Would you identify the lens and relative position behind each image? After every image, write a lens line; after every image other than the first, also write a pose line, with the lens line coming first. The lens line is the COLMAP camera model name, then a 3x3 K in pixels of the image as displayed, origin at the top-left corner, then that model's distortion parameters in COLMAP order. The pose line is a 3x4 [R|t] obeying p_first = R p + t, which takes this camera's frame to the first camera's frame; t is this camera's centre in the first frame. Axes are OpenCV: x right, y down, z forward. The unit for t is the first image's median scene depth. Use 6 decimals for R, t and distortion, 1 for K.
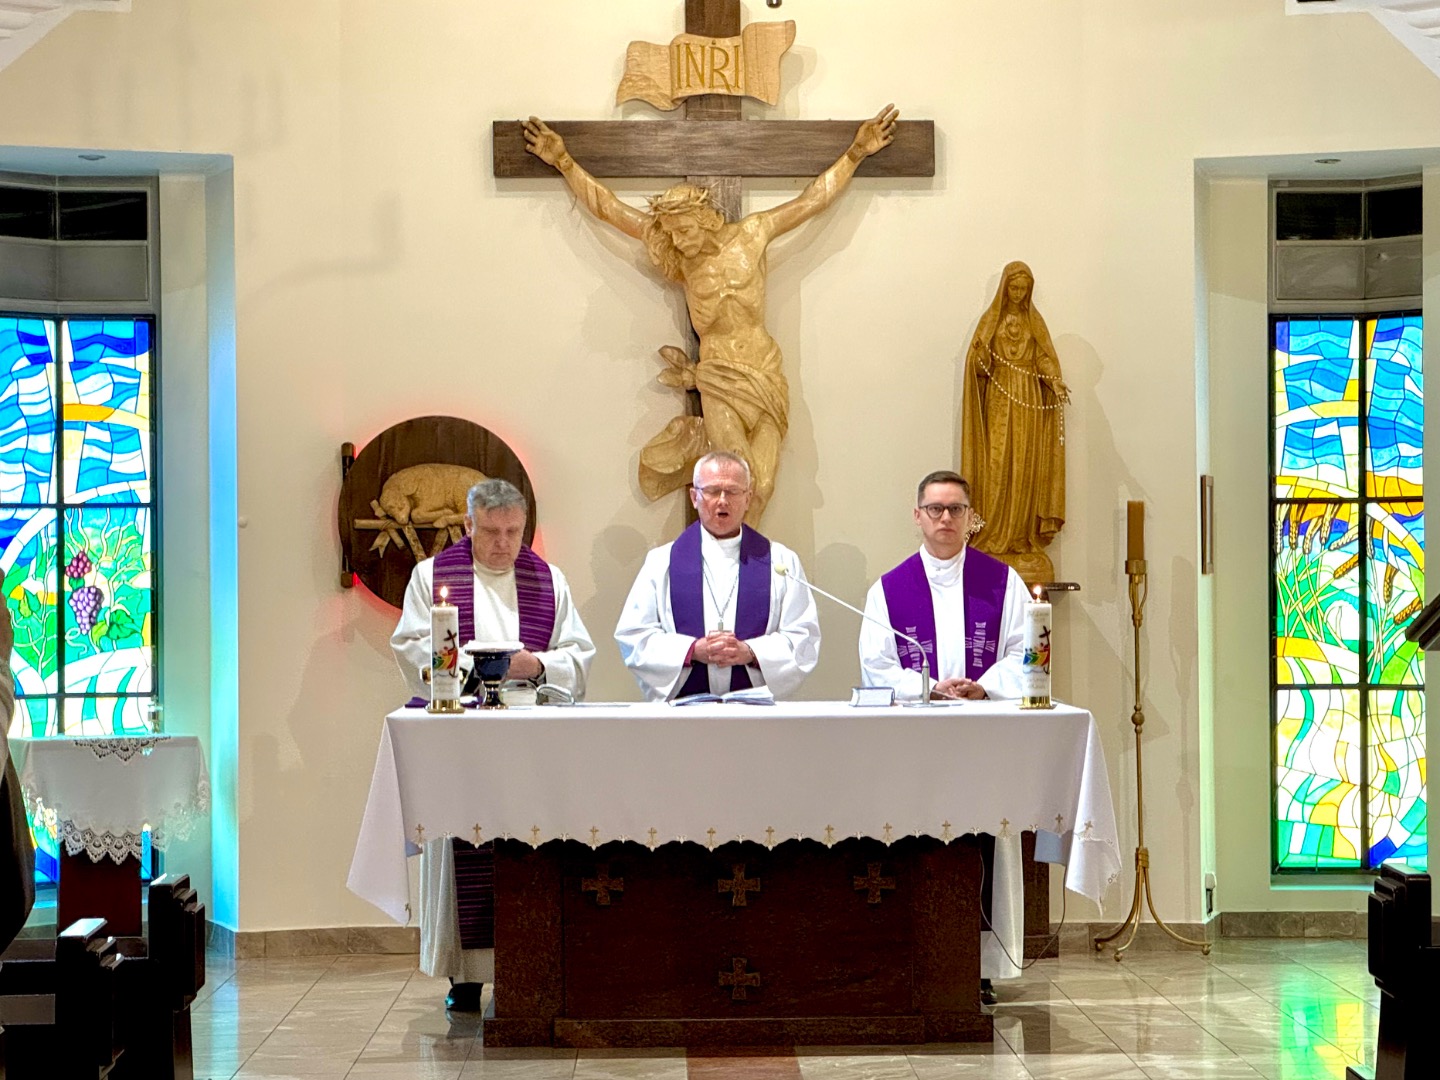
lens RADIAL K [[3558.6, 0, 720.0], [0, 3558.6, 540.0], [0, 0, 1]] dist [-0.351336, 7.895776]
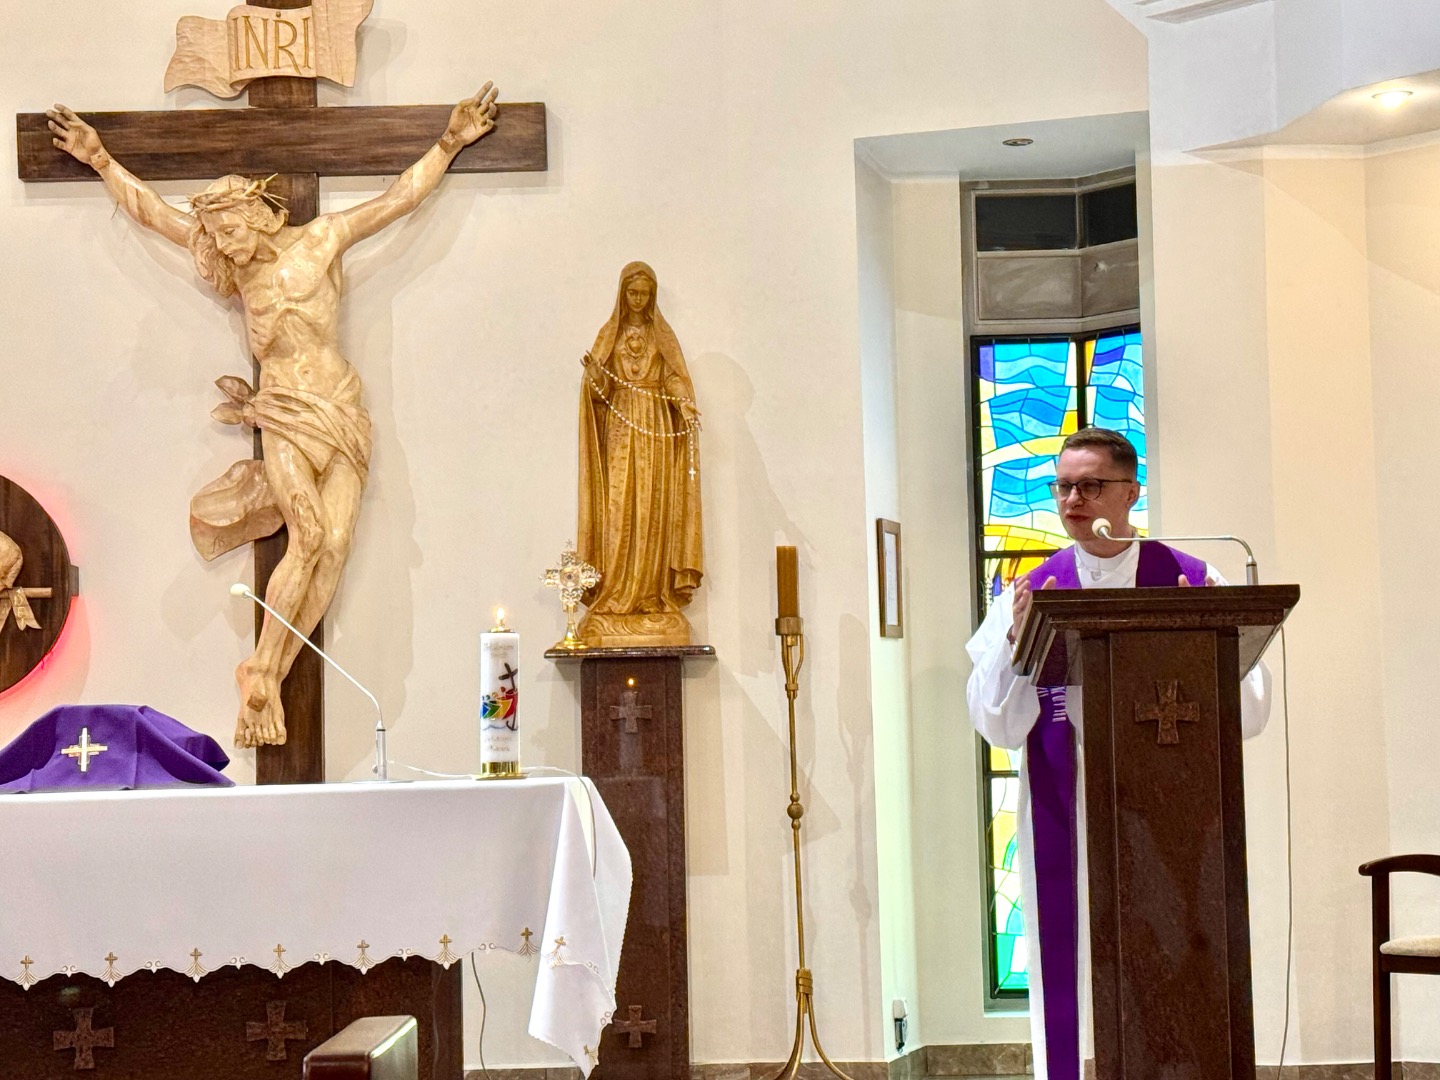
lens RADIAL K [[2942.0, 0, 720.0], [0, 2942.0, 540.0], [0, 0, 1]] dist [0.092491, 0.290930]
pose [[0.999561, -0.022496, -0.019274, 0.113728], [0.021312, 0.997998, -0.059550, 0.027677], [0.020575, 0.059113, 0.998039, 0.312142]]
